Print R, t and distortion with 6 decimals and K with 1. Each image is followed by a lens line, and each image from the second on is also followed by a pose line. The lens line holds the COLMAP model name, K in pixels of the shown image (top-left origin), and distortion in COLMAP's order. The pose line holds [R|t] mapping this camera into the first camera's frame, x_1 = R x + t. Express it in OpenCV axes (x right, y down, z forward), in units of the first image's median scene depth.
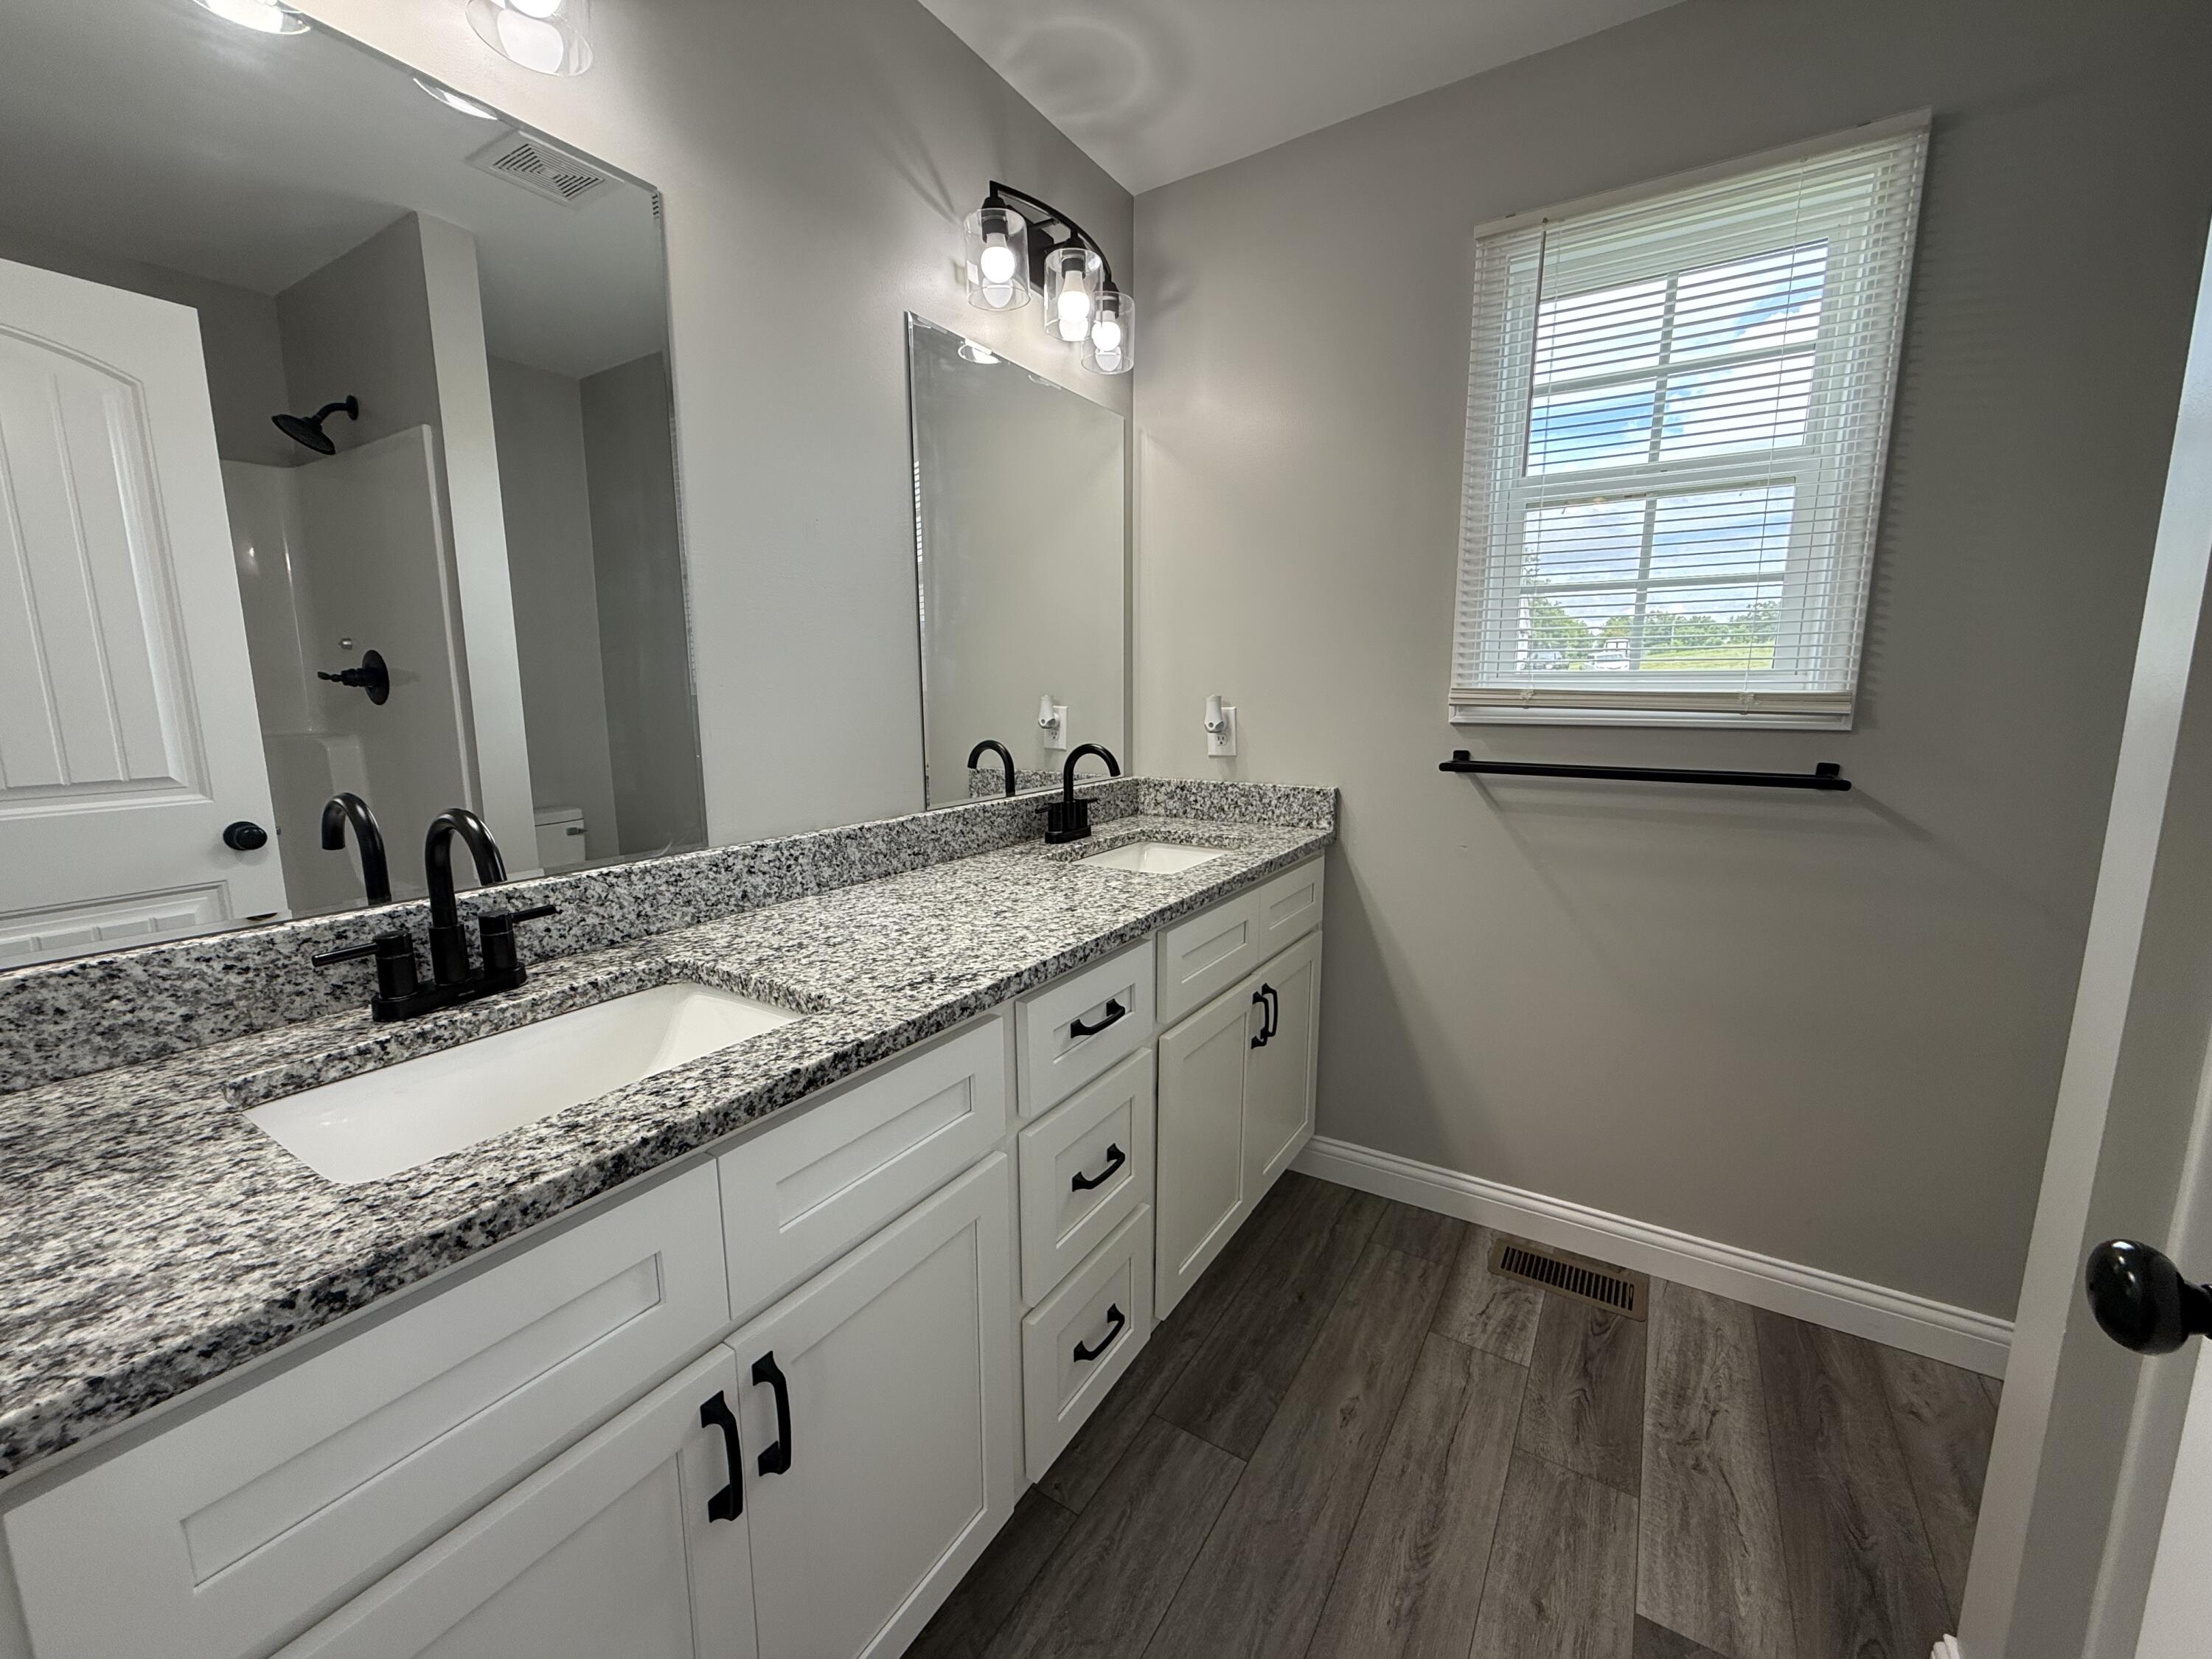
lens RADIAL K [[880.9, 0, 1099.9], [0, 880.9, 830.9], [0, 0, 1]] dist [-0.002002, 0.000587]
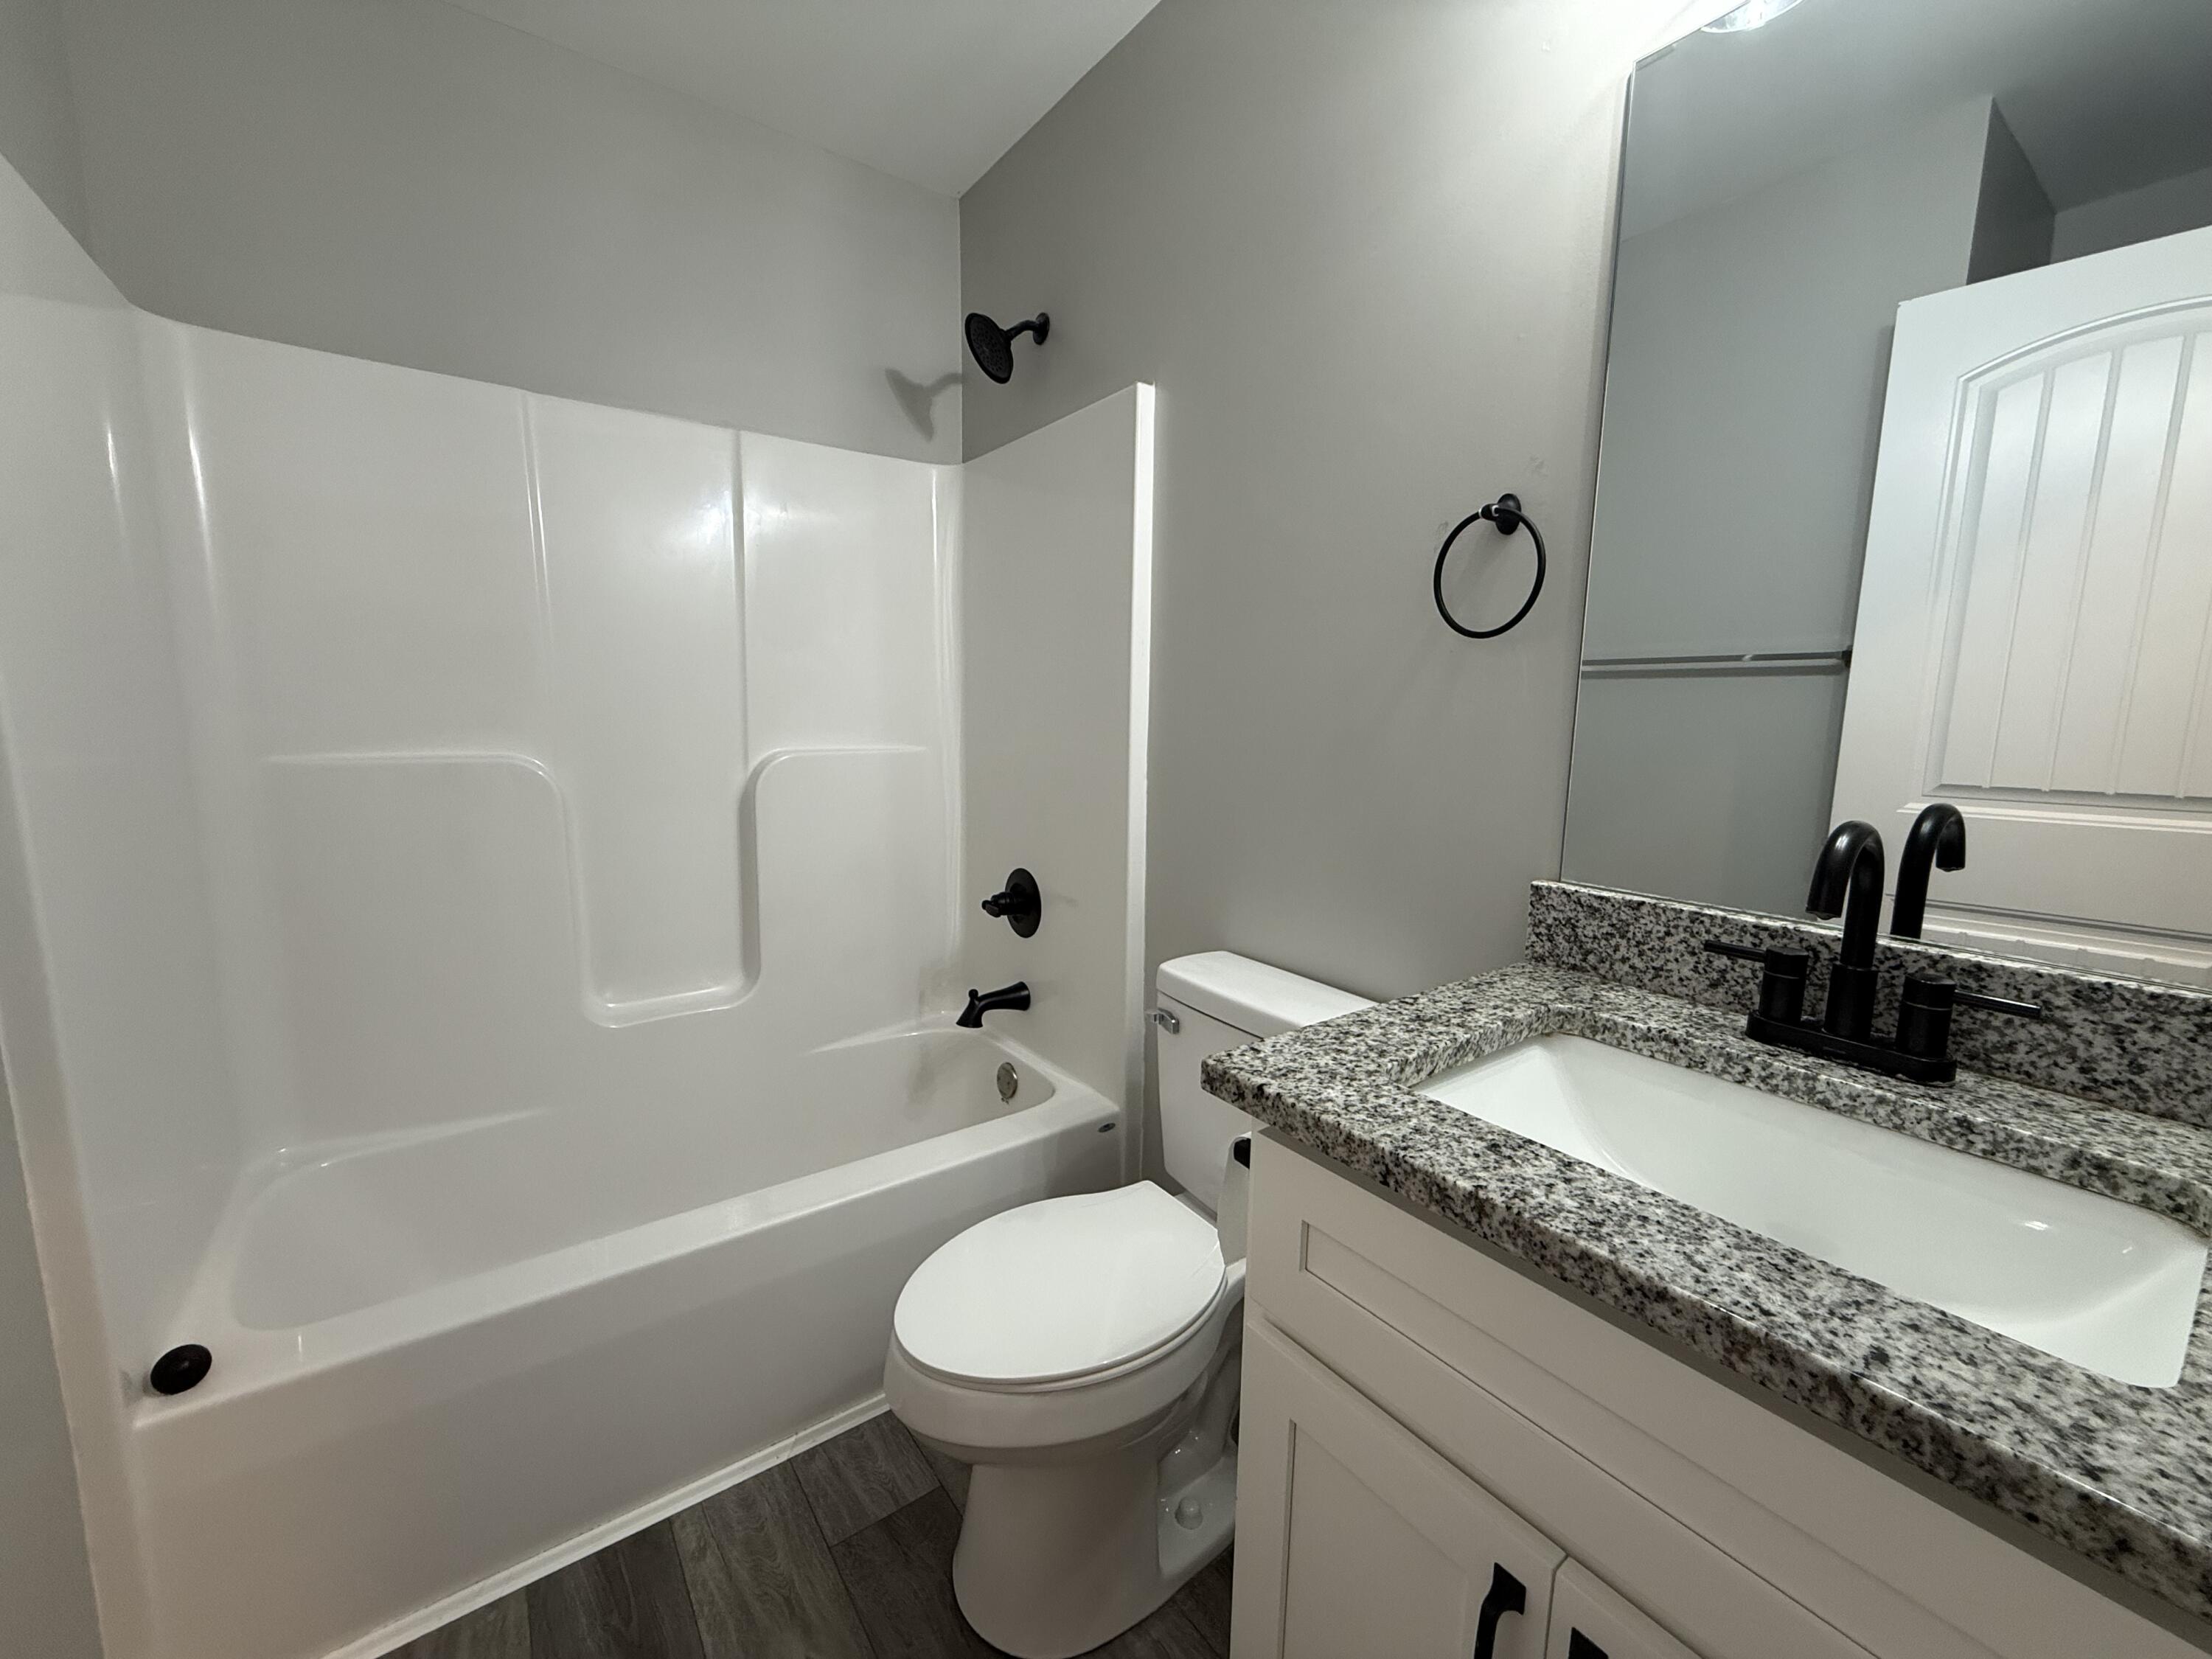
lens RADIAL K [[880.9, 0, 1099.9], [0, 880.9, 830.9], [0, 0, 1]] dist [-0.002002, 0.000587]
pose [[-0.373322, 0.127919, -0.918840, 0.261688], [-0.169116, 0.964468, 0.202982, -0.064586], [0.912157, 0.231168, -0.338424, 0.591633]]
